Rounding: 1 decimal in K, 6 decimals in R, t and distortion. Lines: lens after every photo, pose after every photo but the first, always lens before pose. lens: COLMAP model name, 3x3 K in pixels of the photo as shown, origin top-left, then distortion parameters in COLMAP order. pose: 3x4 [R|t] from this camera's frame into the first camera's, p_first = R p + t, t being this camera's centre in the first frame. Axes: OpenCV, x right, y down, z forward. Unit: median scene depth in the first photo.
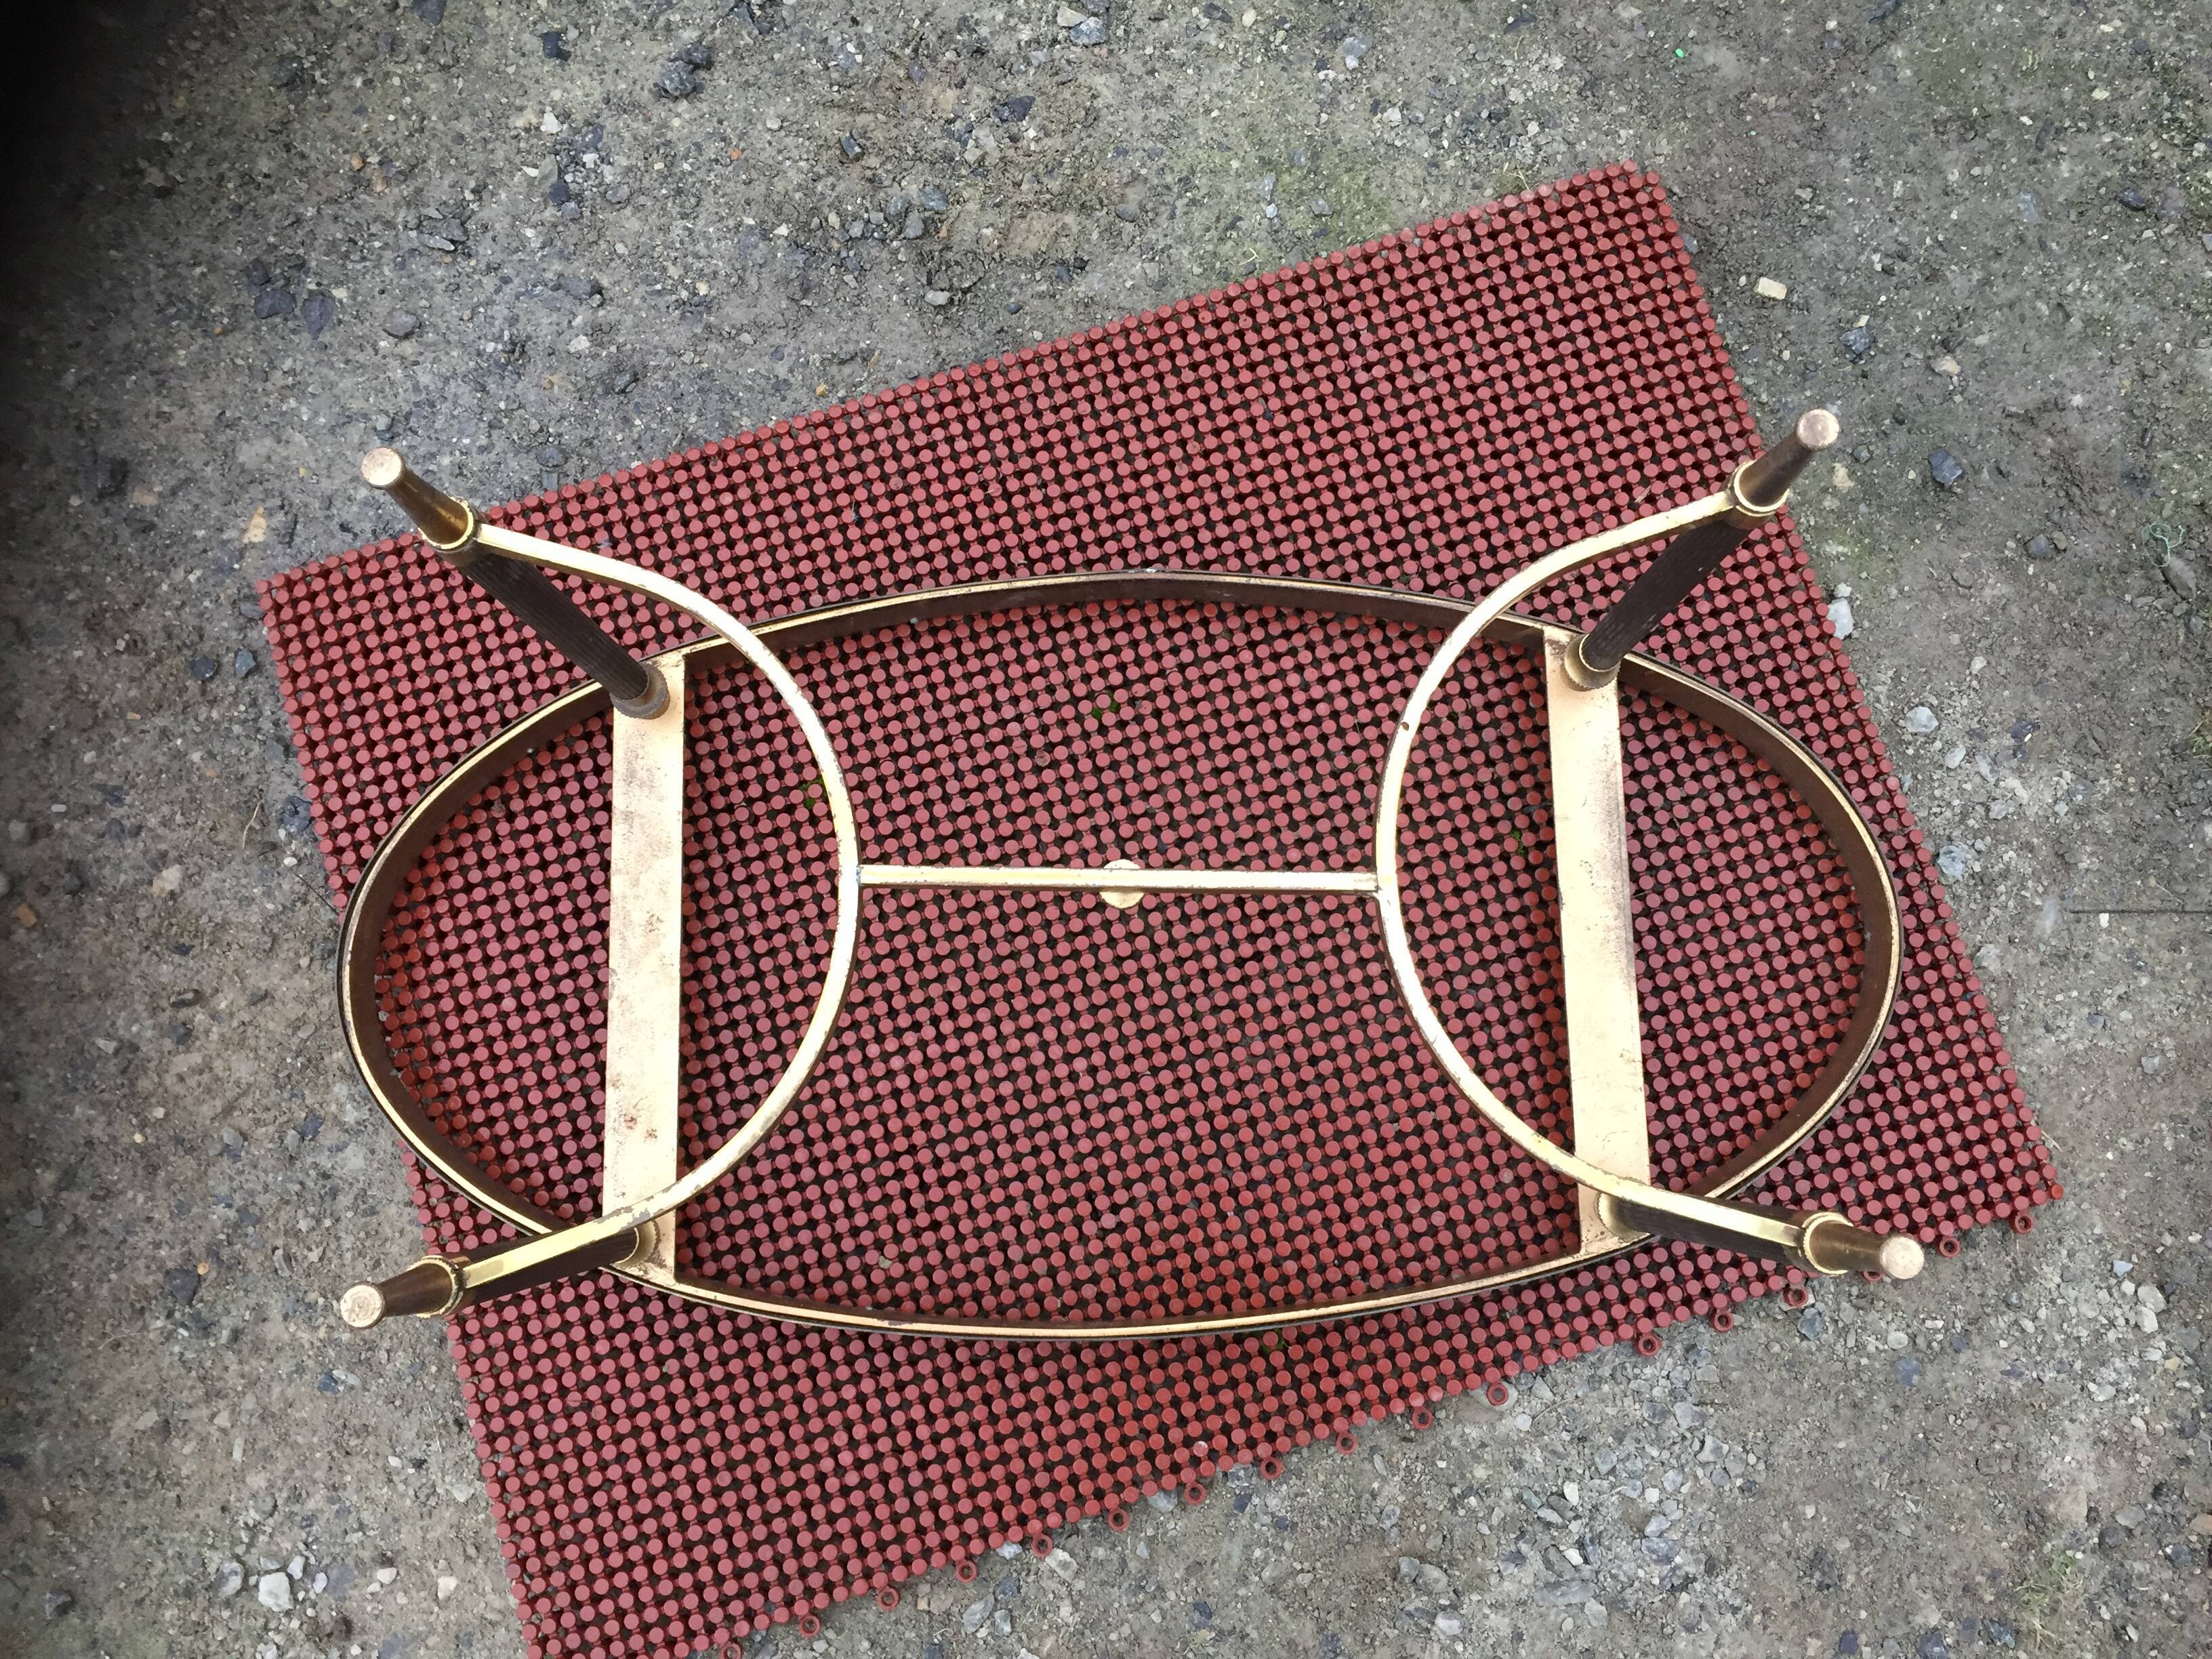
lens RADIAL K [[1890.1, 0, 1127.1], [0, 1890.1, 834.5], [0, 0, 1]] dist [0.080550, -0.112632]
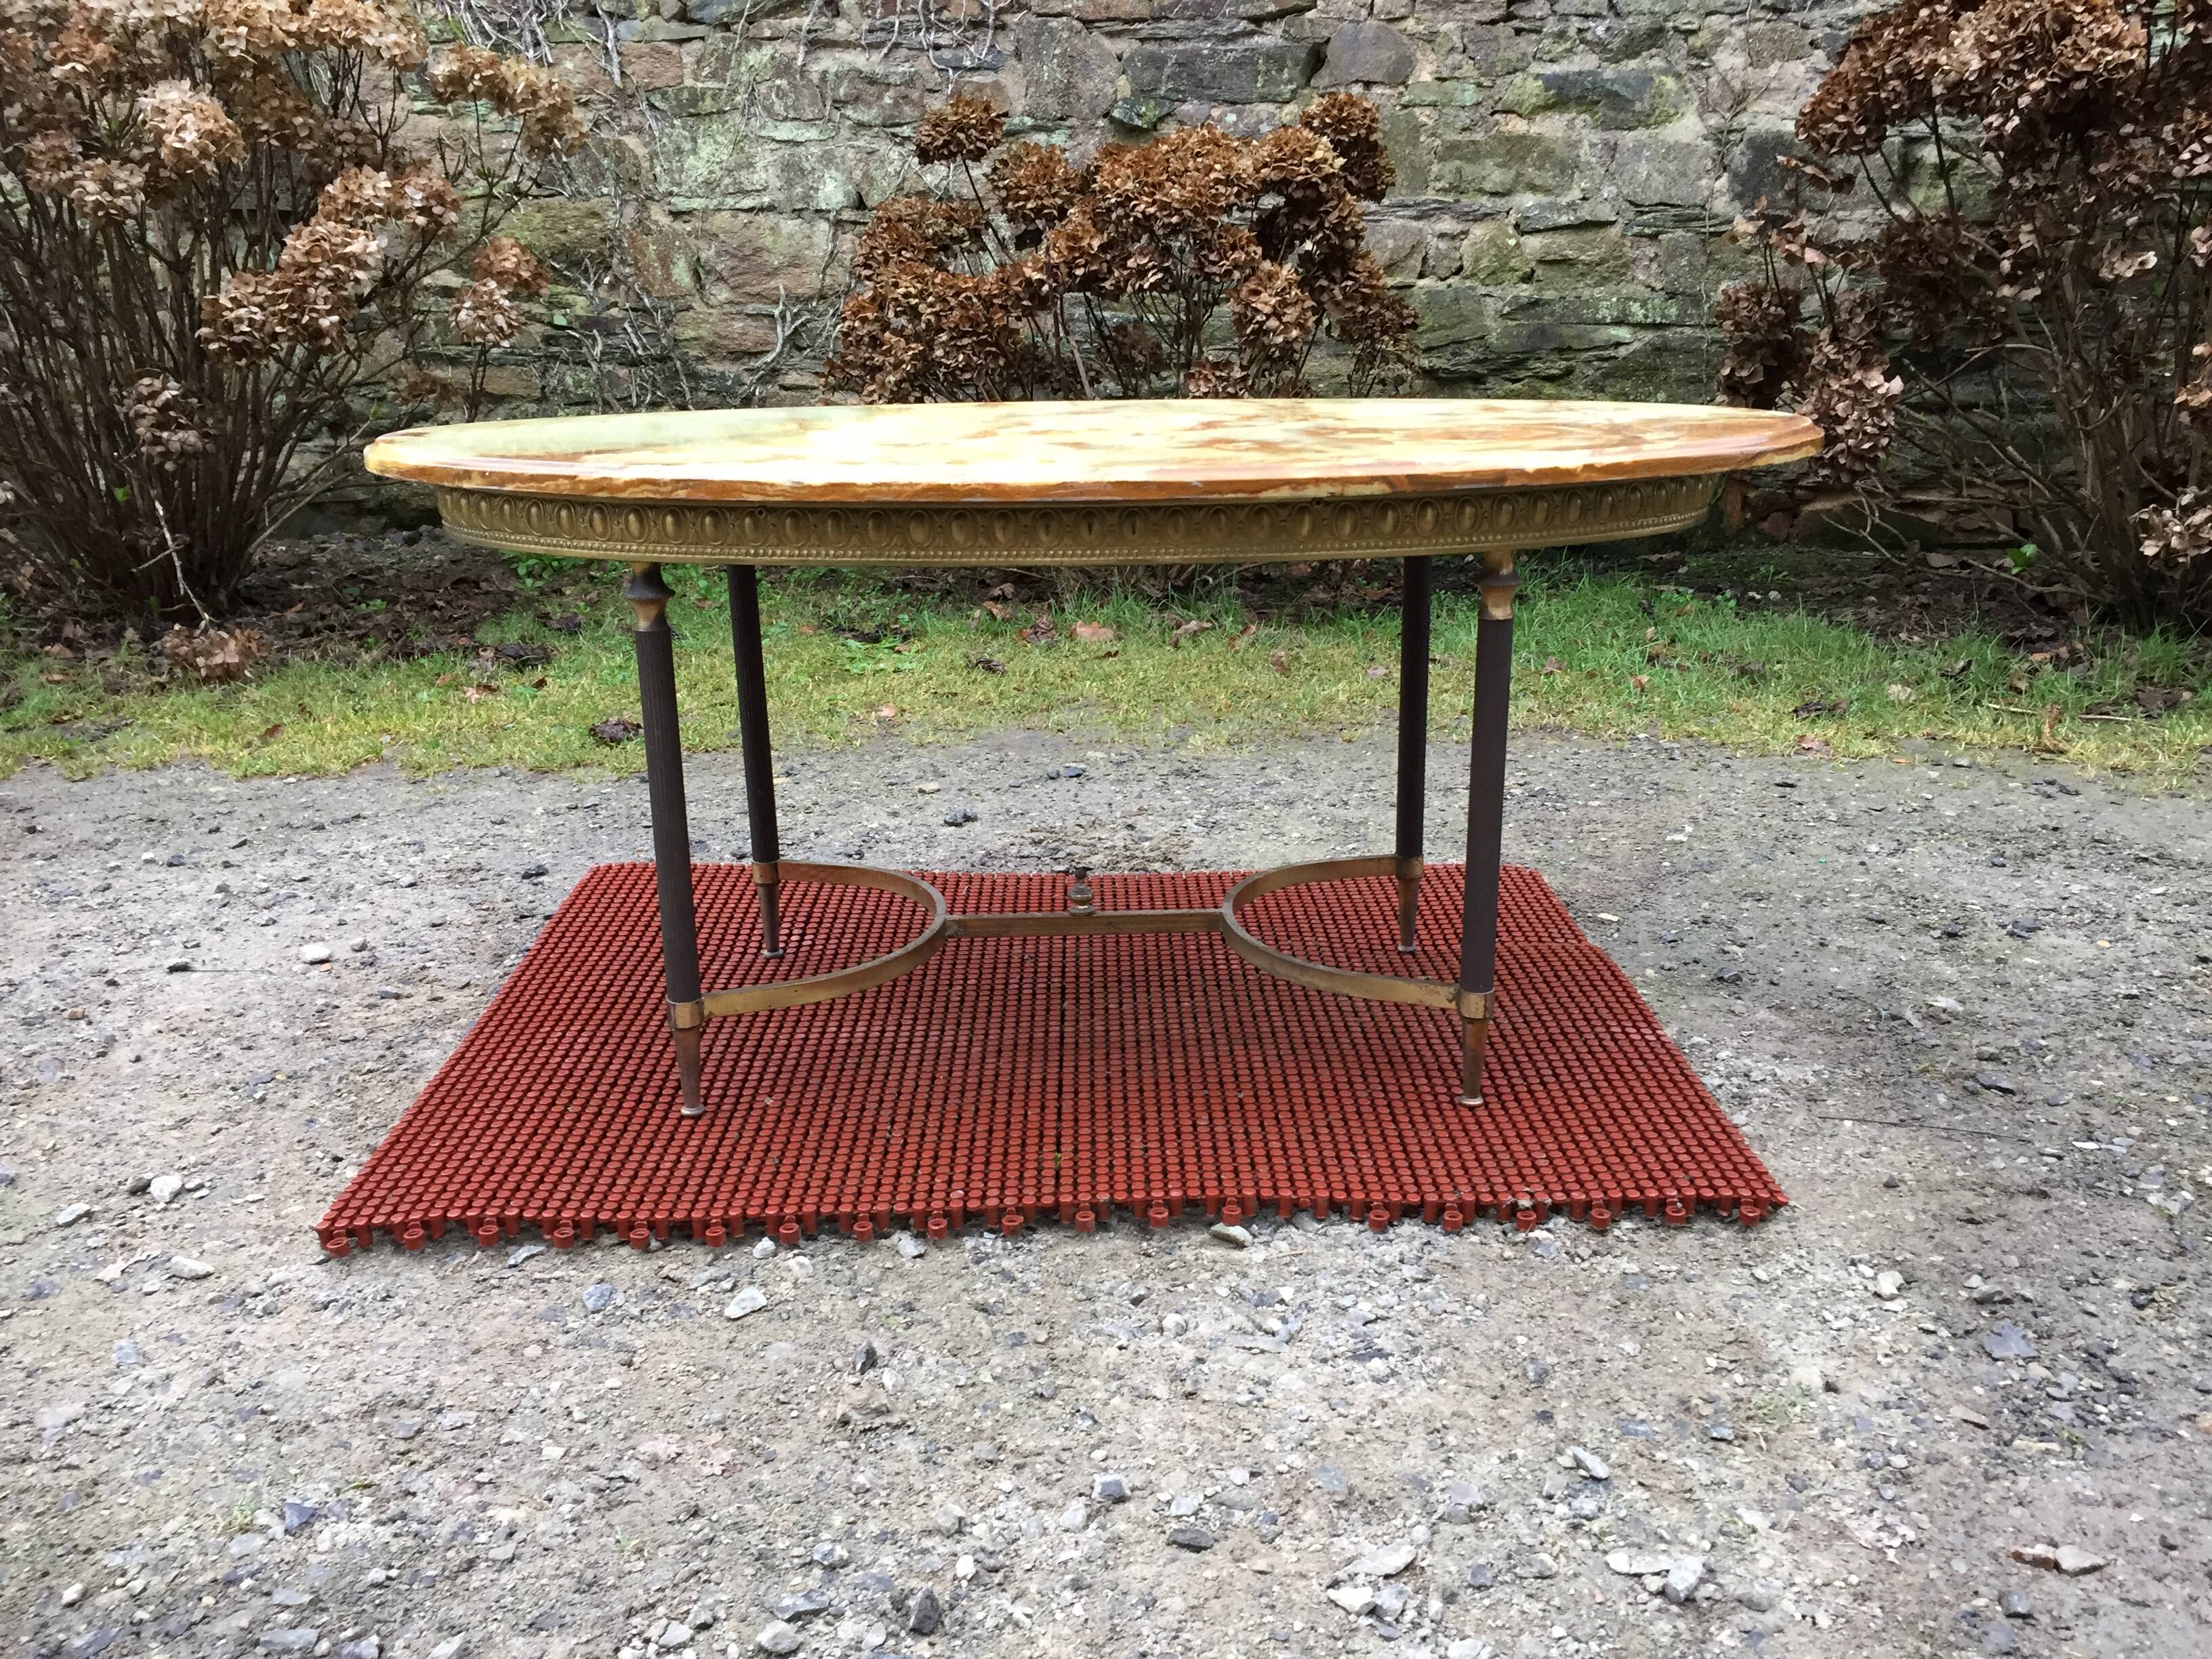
lens RADIAL K [[1890.1, 0, 1109.4], [0, 1890.1, 851.2], [0, 0, 1]] dist [0.080550, -0.112632]
pose [[0.958680, 0.085170, -0.271440, 0.371336], [-0.281054, 0.431350, -0.857290, 1.064817], [0.044070, 0.898155, 0.437464, 0.317094]]
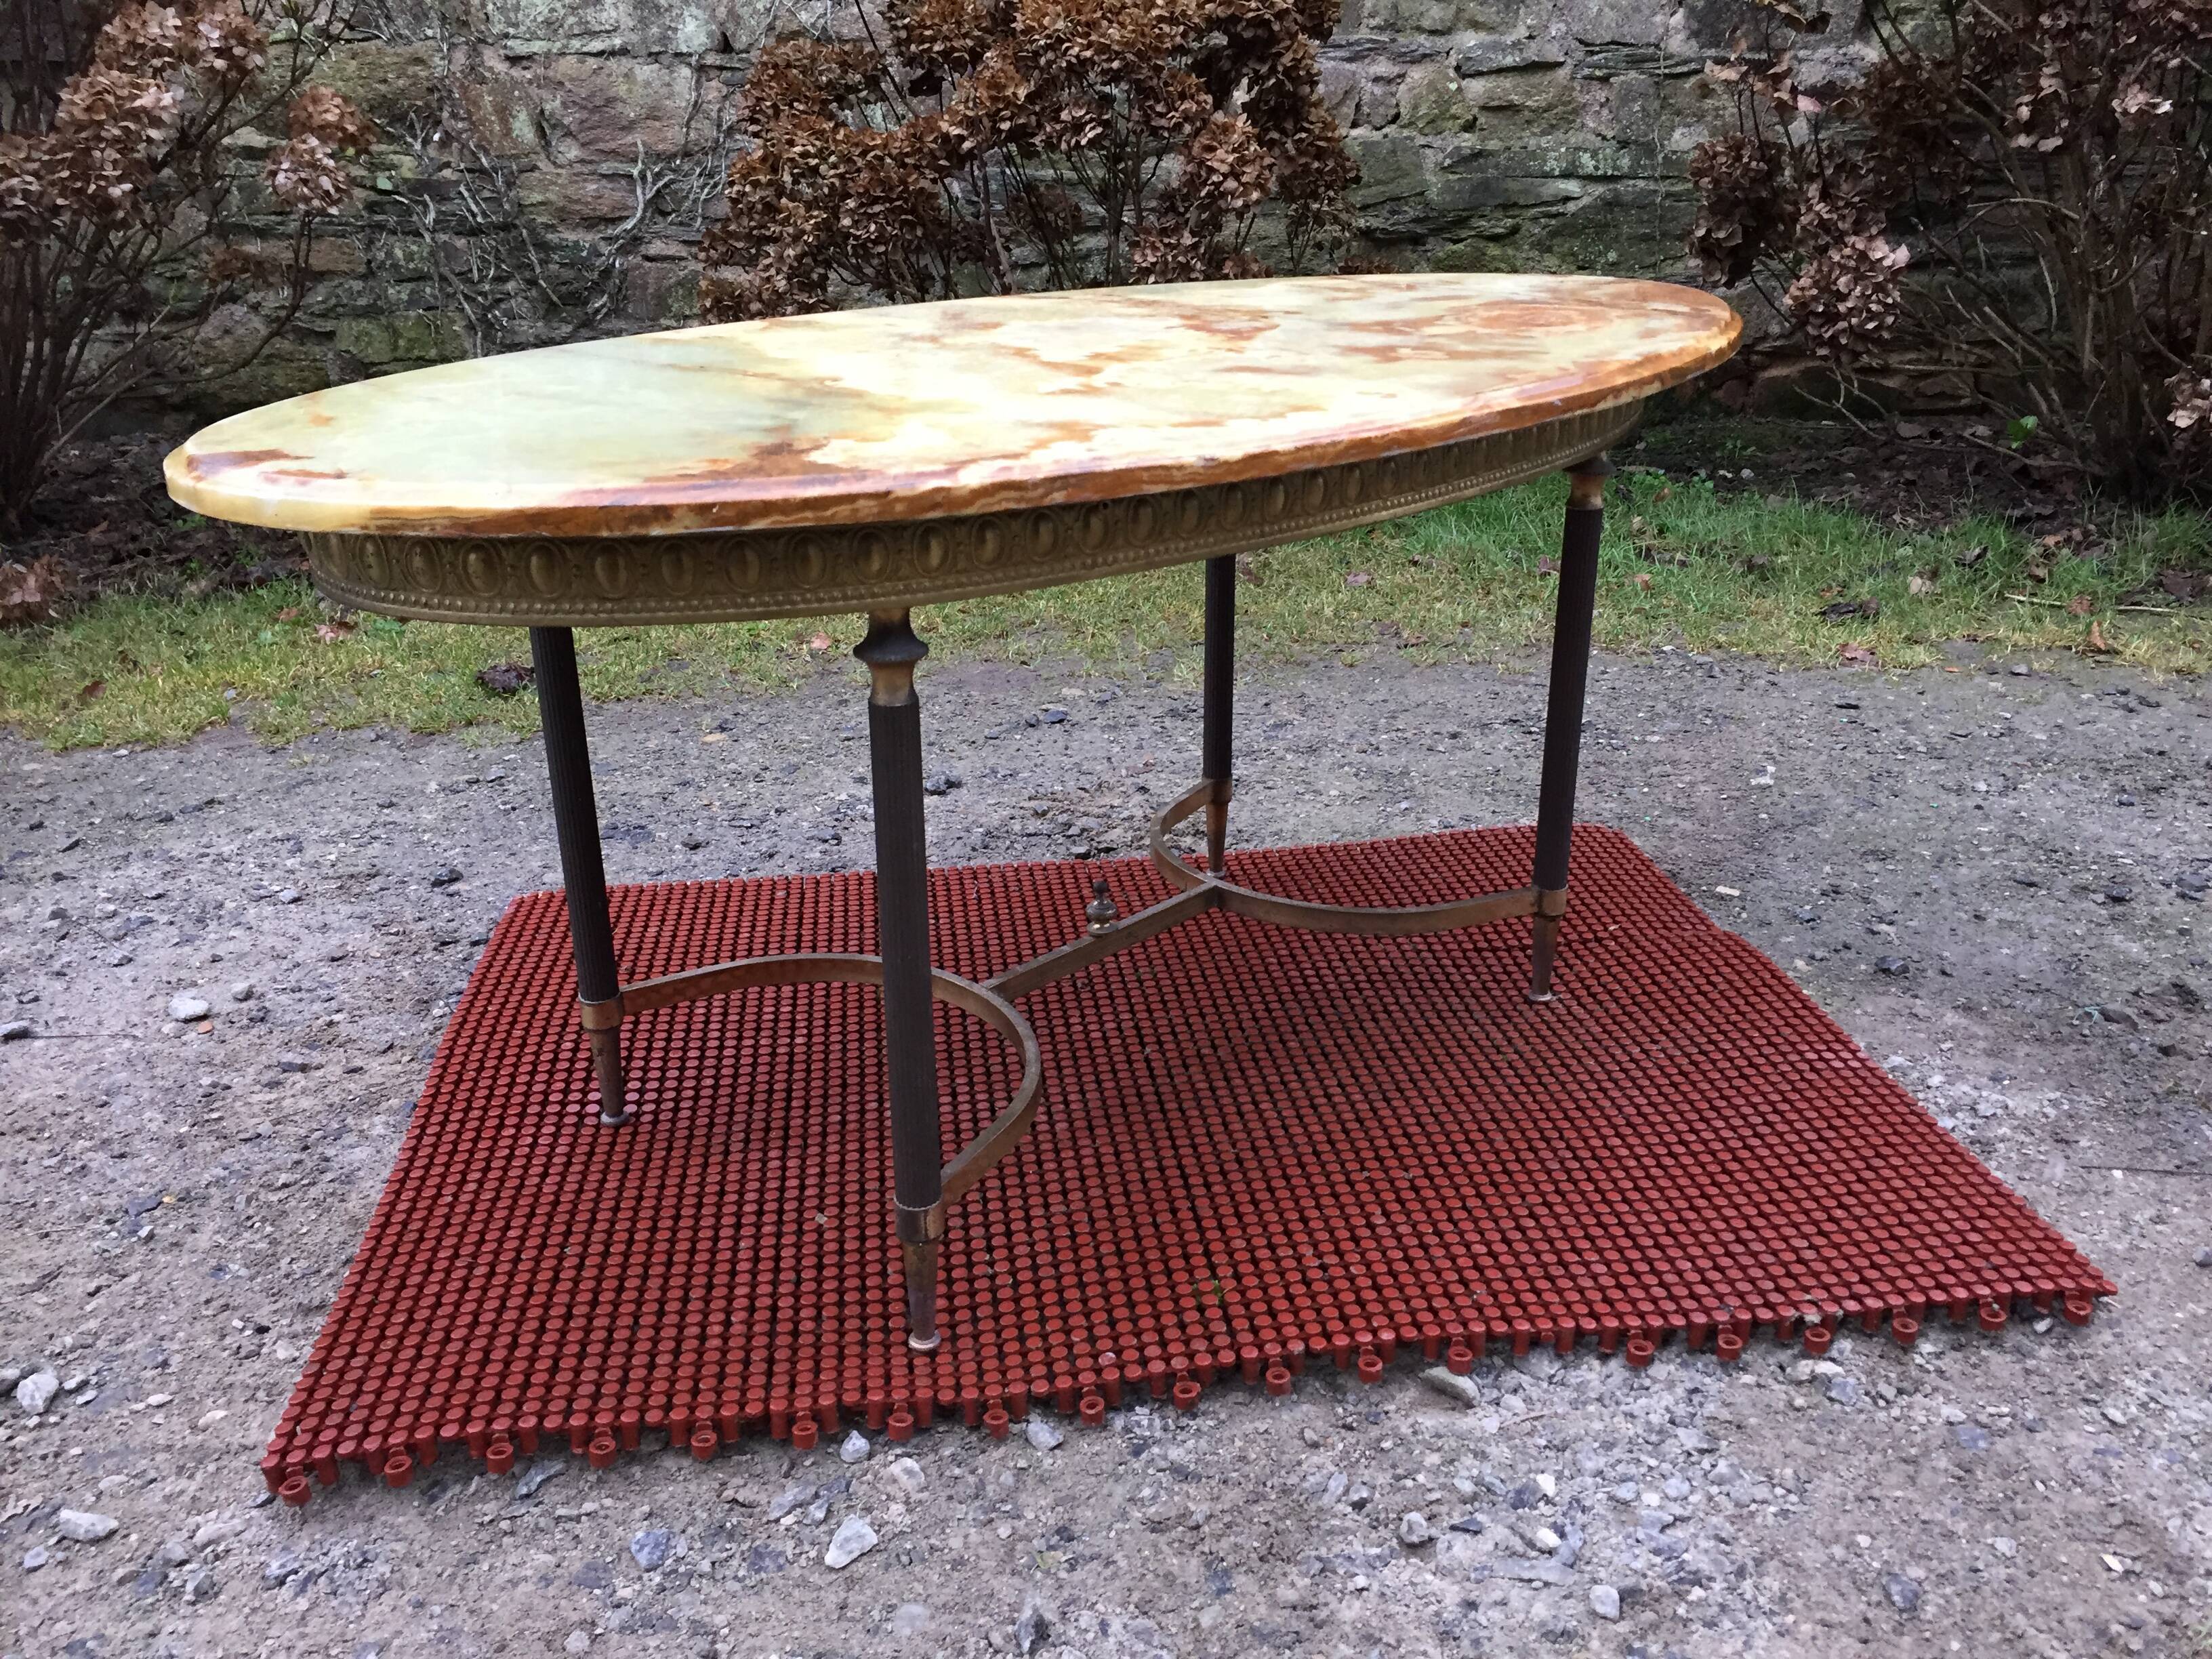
lens RADIAL K [[1890.1, 0, 1110.2], [0, 1890.1, 843.9], [0, 0, 1]] dist [0.080550, -0.112632]
pose [[0.980805, 0.064712, -0.183940, 0.171413], [-0.191380, 0.500181, -0.844507, 0.859224], [0.037354, 0.863500, 0.502965, 0.337294]]
